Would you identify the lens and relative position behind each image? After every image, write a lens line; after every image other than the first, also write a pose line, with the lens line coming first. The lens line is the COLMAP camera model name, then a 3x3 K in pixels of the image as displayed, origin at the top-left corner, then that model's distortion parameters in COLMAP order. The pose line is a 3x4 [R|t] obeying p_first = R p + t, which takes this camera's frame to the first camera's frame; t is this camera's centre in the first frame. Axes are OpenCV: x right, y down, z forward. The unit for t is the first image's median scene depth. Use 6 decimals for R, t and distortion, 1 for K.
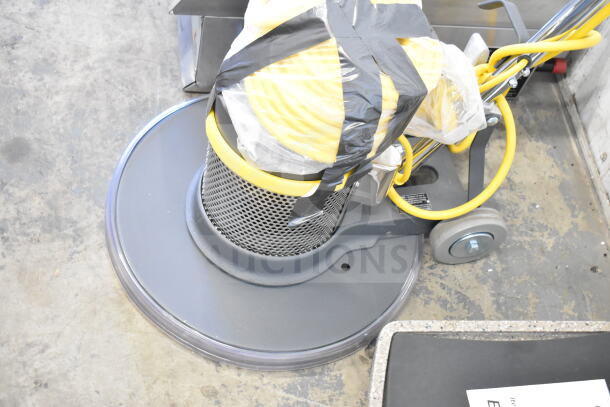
lens RADIAL K [[899.2, 0, 306.0], [0, 899.2, 202.2], [0, 0, 1]] dist [-0.007369, 0.000000]
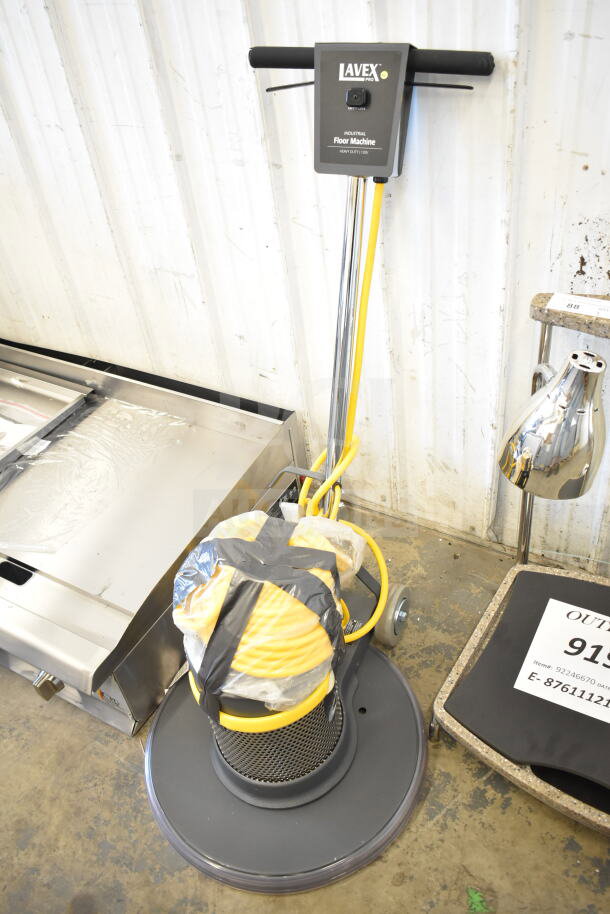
lens RADIAL K [[780.0, 0, 299.0], [0, 780.0, 463.4], [0, 0, 1]] dist [-0.028778, 0.011936]
pose [[0.582530, -0.695503, 0.420636, -0.204679], [0.776604, 0.628988, -0.035499, -0.157761], [-0.239885, 0.347347, 0.906535, -0.010071]]
